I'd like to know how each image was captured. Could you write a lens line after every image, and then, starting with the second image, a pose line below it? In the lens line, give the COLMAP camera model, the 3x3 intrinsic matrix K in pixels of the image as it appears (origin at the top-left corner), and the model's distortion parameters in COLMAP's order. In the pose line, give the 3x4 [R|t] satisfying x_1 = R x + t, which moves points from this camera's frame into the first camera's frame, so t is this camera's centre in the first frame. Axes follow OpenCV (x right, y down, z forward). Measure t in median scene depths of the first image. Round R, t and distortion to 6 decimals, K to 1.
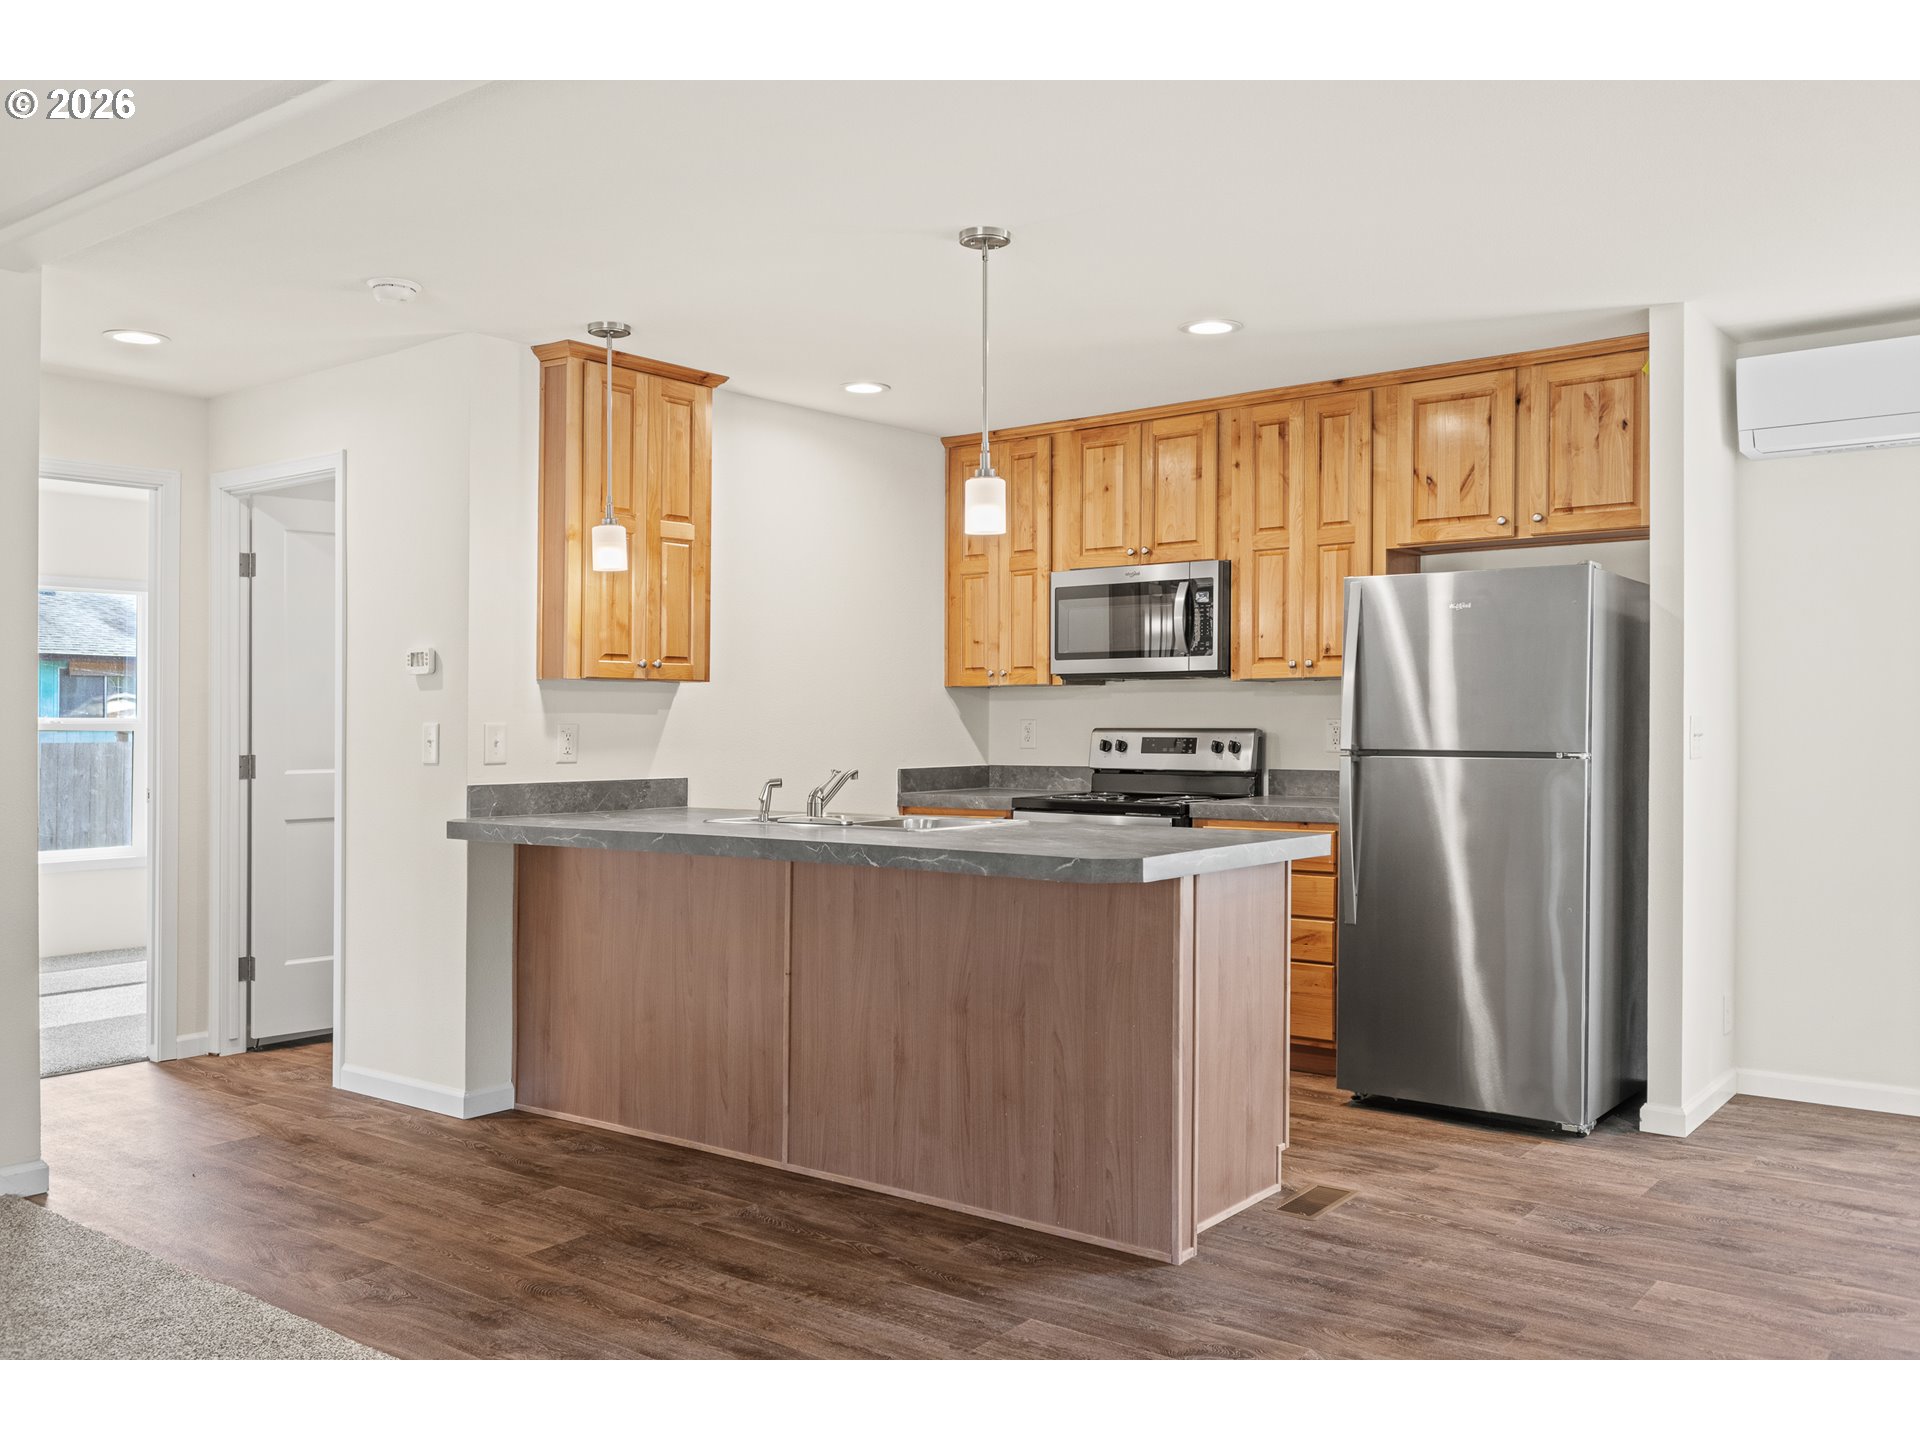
lens RADIAL K [[1563.9, 0, 959.6], [0, 1563.9, 737.8], [0, 0, 1]] dist [0.004945, -0.015557]
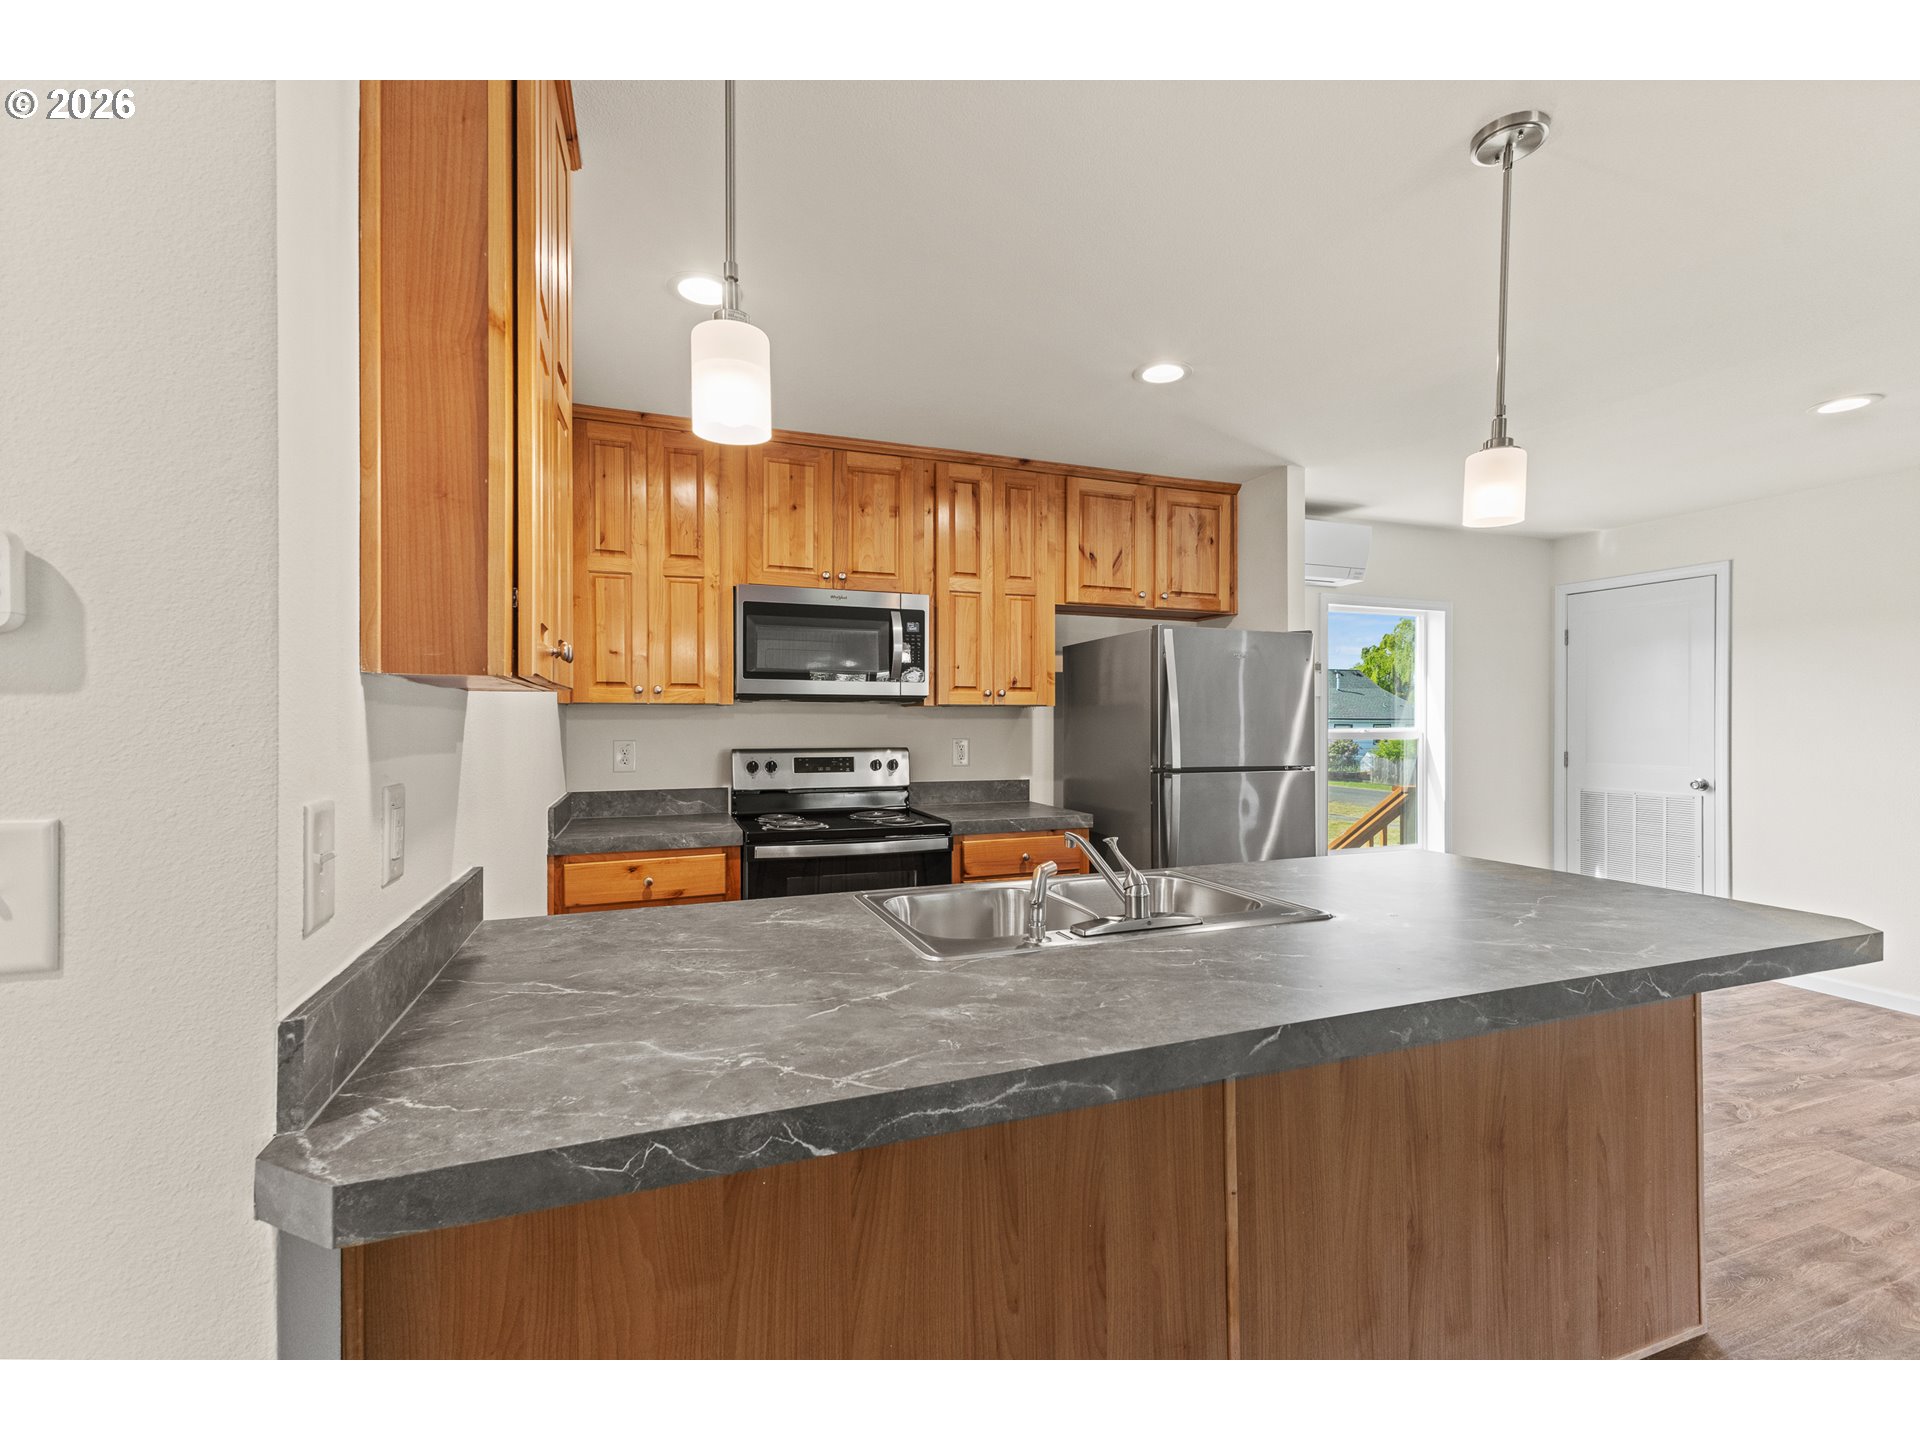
lens RADIAL K [[837.2, 0, 964.5], [0, 837.2, 727.4], [0, 0, 1]] dist [0.002245, 0.000143]
pose [[0.521176, -0.001252, 0.853448, -0.344993], [0.006086, 0.999979, -0.002250, -0.021399], [-0.853427, 0.006367, 0.521173, 0.726324]]
